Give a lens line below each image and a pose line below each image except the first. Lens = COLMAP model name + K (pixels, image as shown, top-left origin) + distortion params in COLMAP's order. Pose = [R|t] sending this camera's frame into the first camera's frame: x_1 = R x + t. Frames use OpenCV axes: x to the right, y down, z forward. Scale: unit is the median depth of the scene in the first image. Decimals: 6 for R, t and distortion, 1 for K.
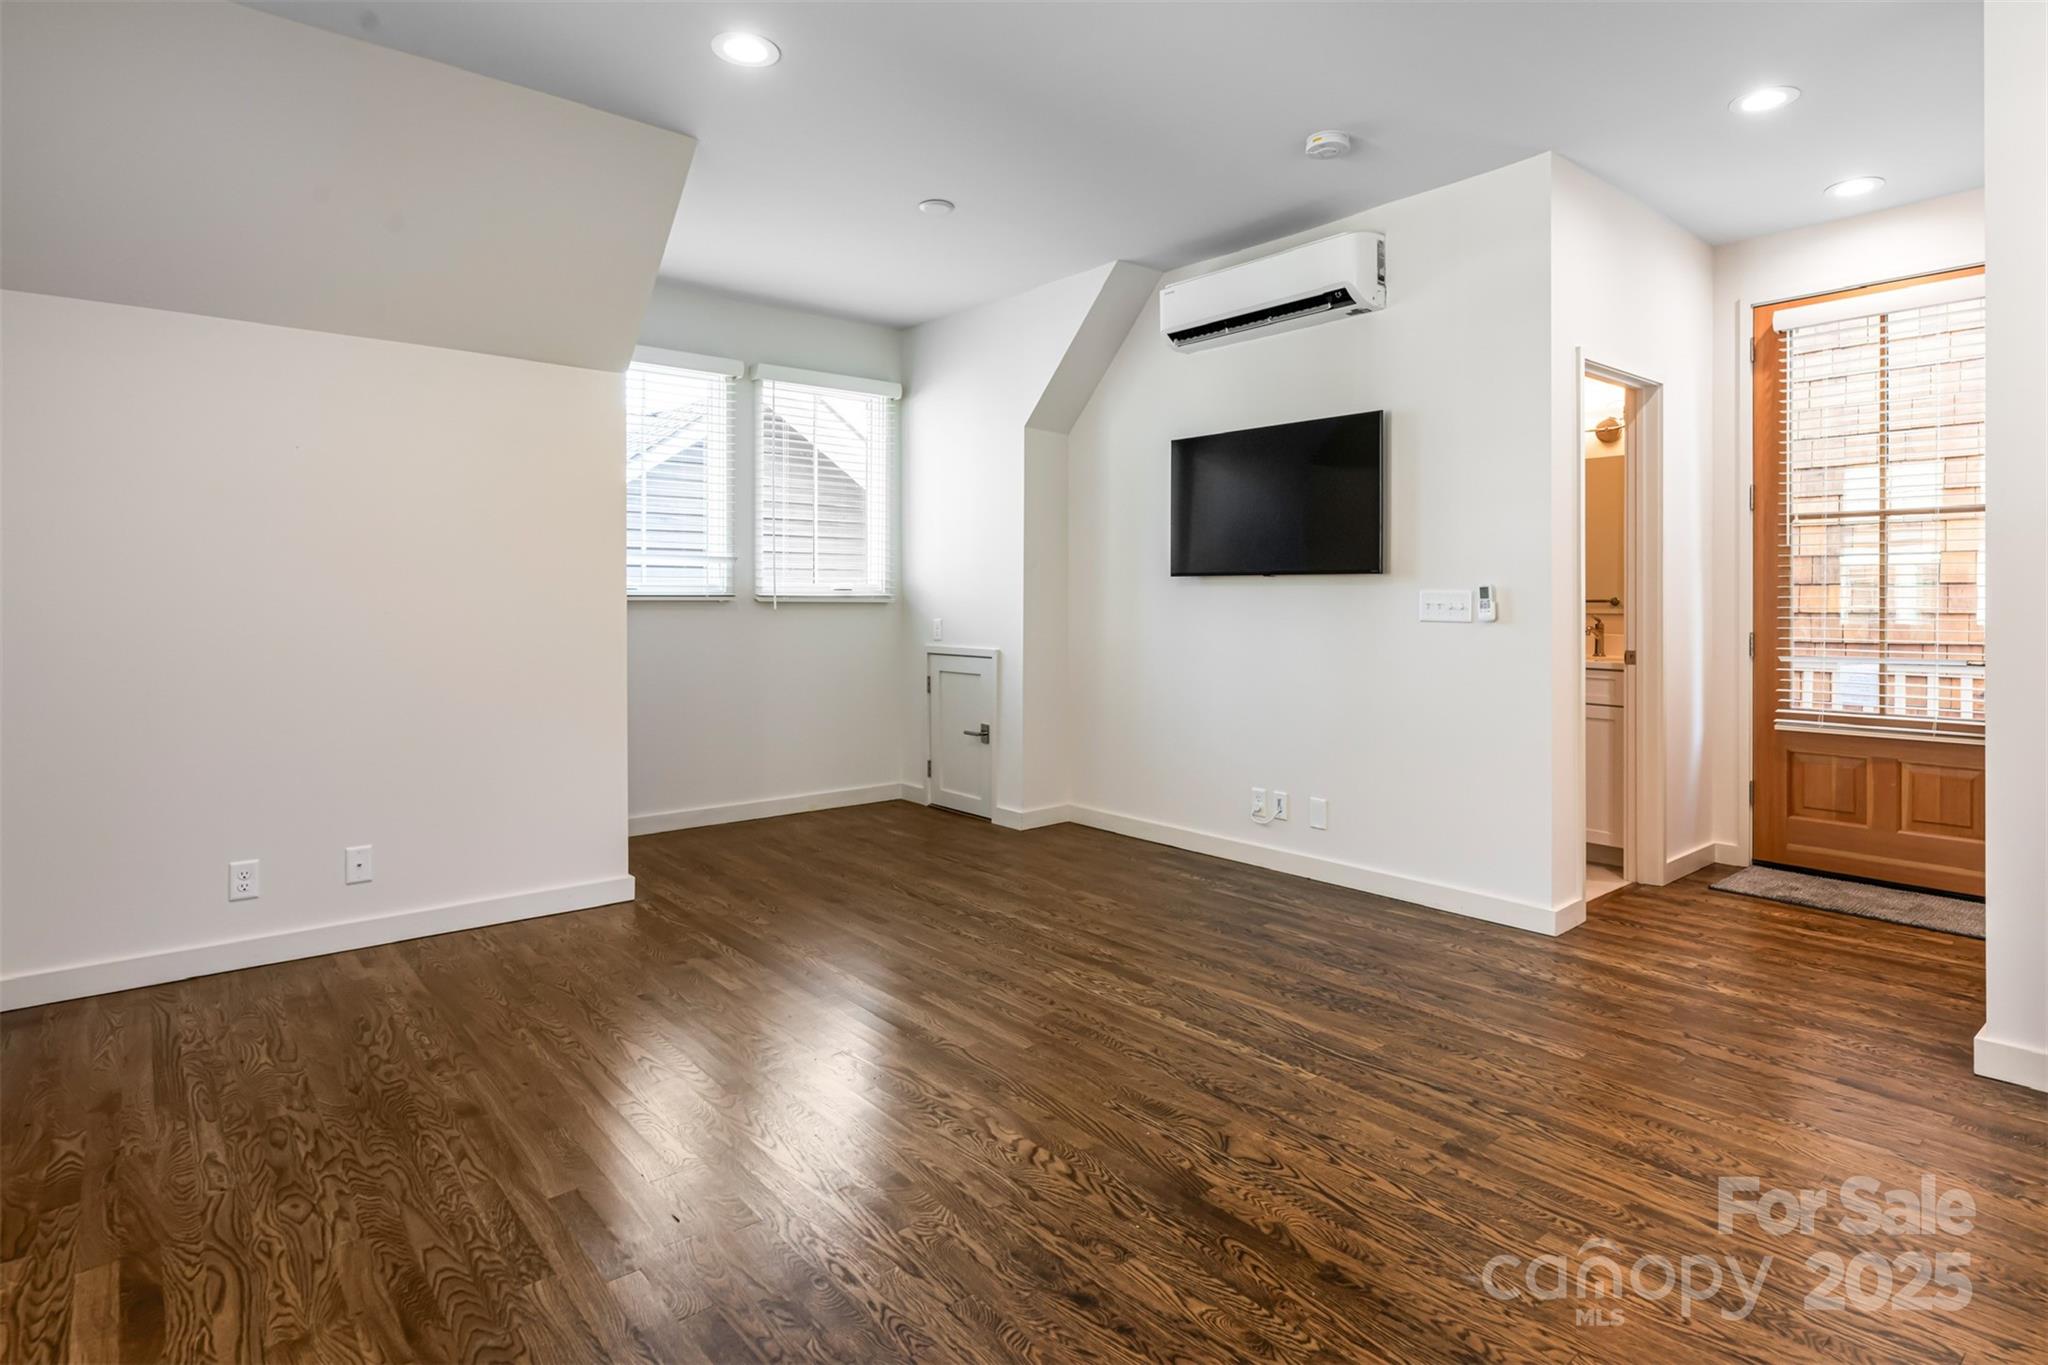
lens RADIAL K [[1086.2, 0, 1024.6], [0, 1086.2, 603.4], [0, 0, 1]] dist [0.000287, 0.000079]
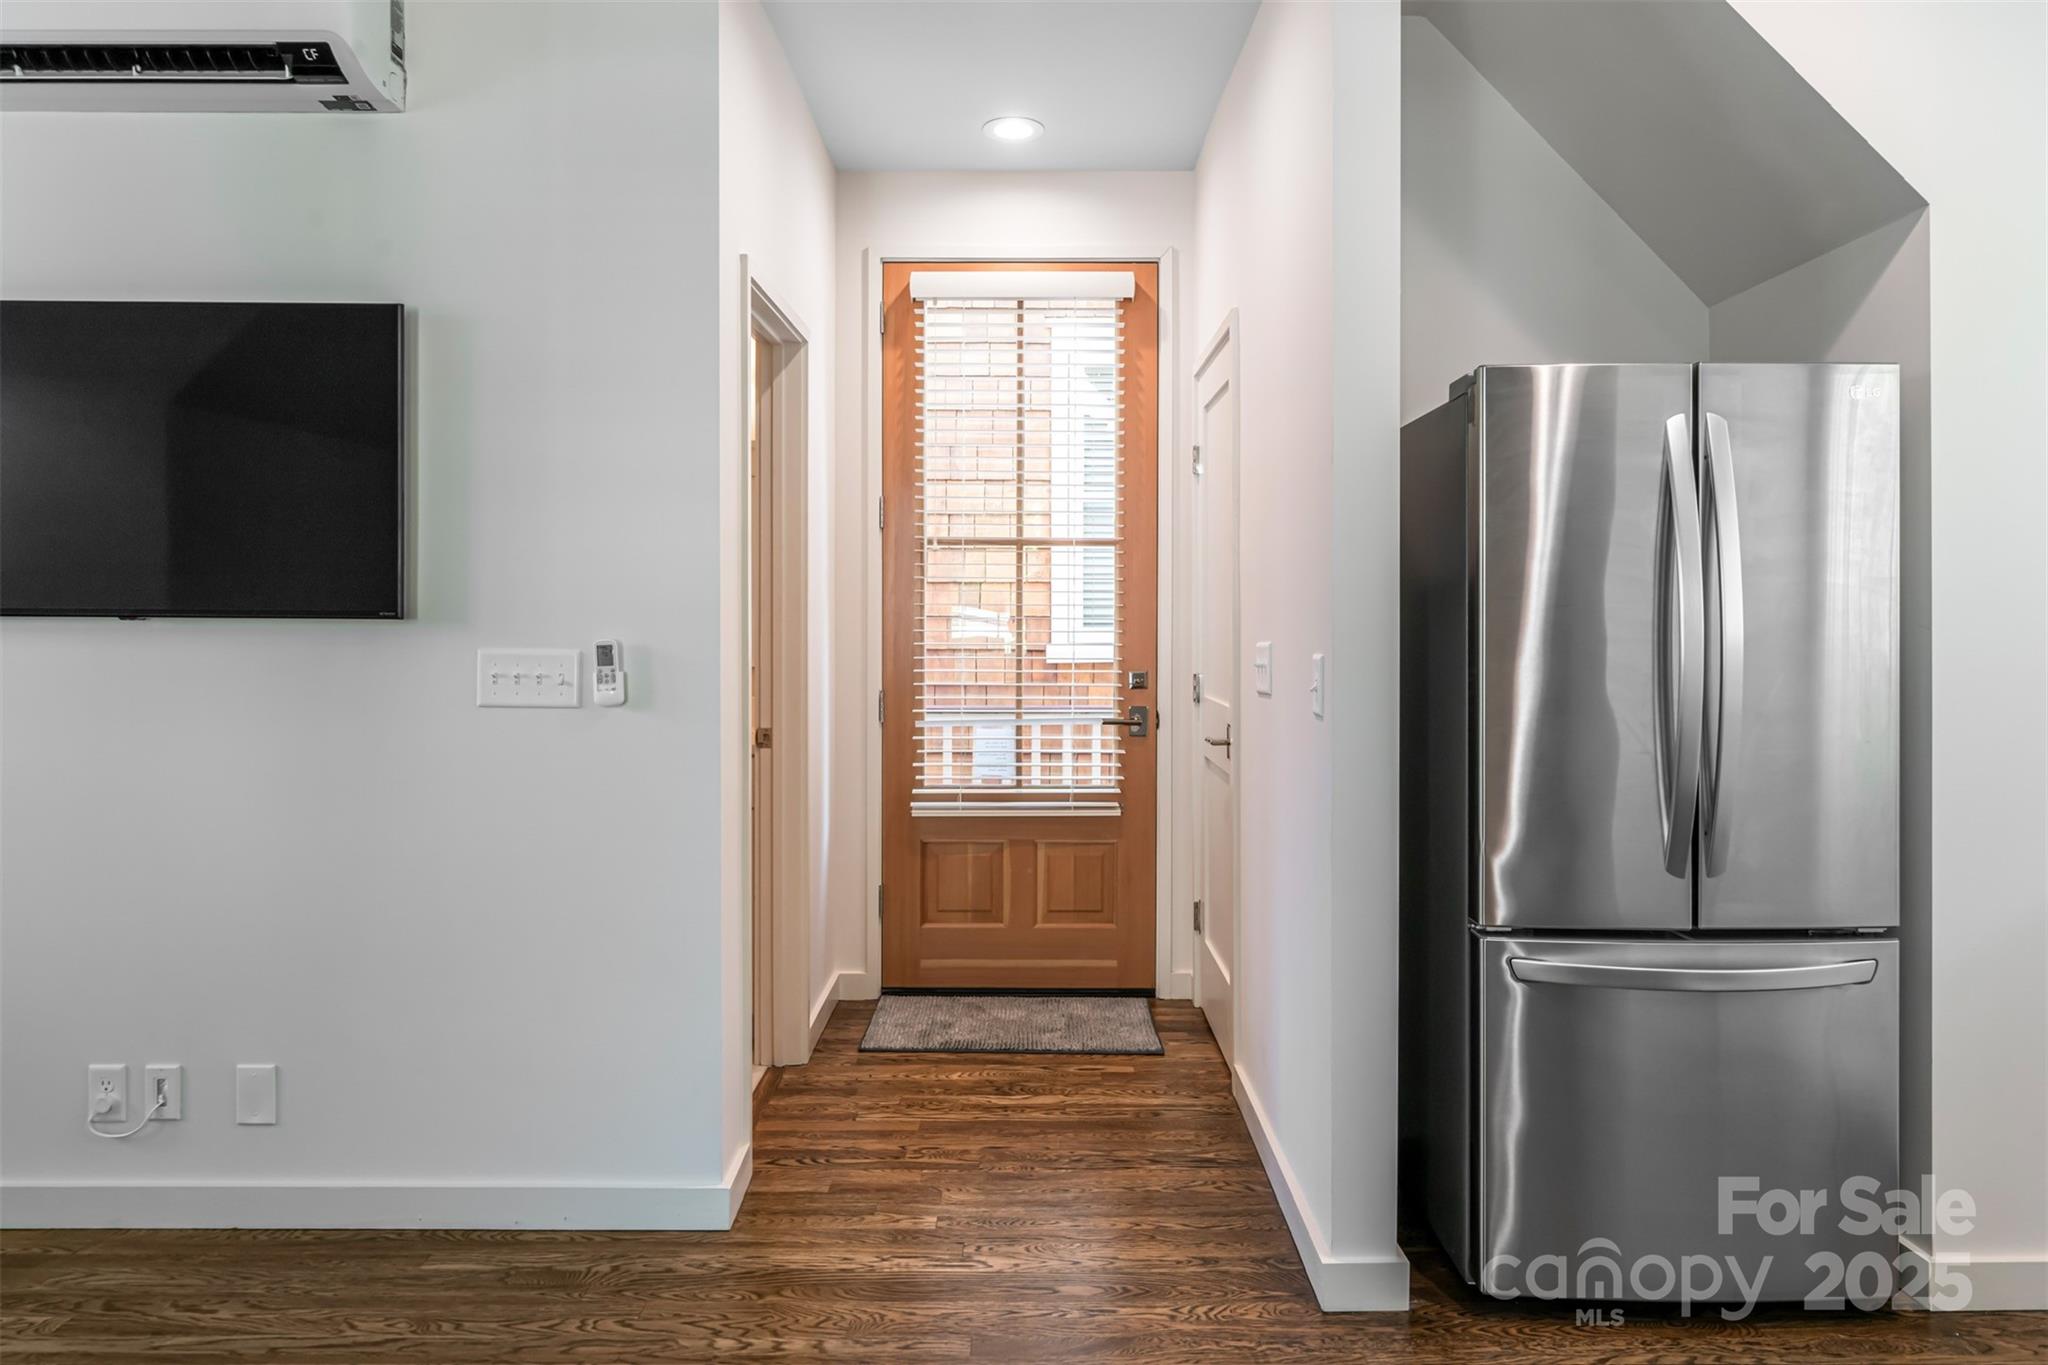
lens RADIAL K [[1289.6, 0, 1026.8], [0, 1289.6, 621.2], [0, 0, 1]] dist [0.004787, 0.000539]
pose [[0.635413, -0.006503, 0.772145, 0.040334], [0.002034, 0.999975, 0.006748, -0.029773], [-0.772170, -0.002718, 0.635411, 0.375822]]
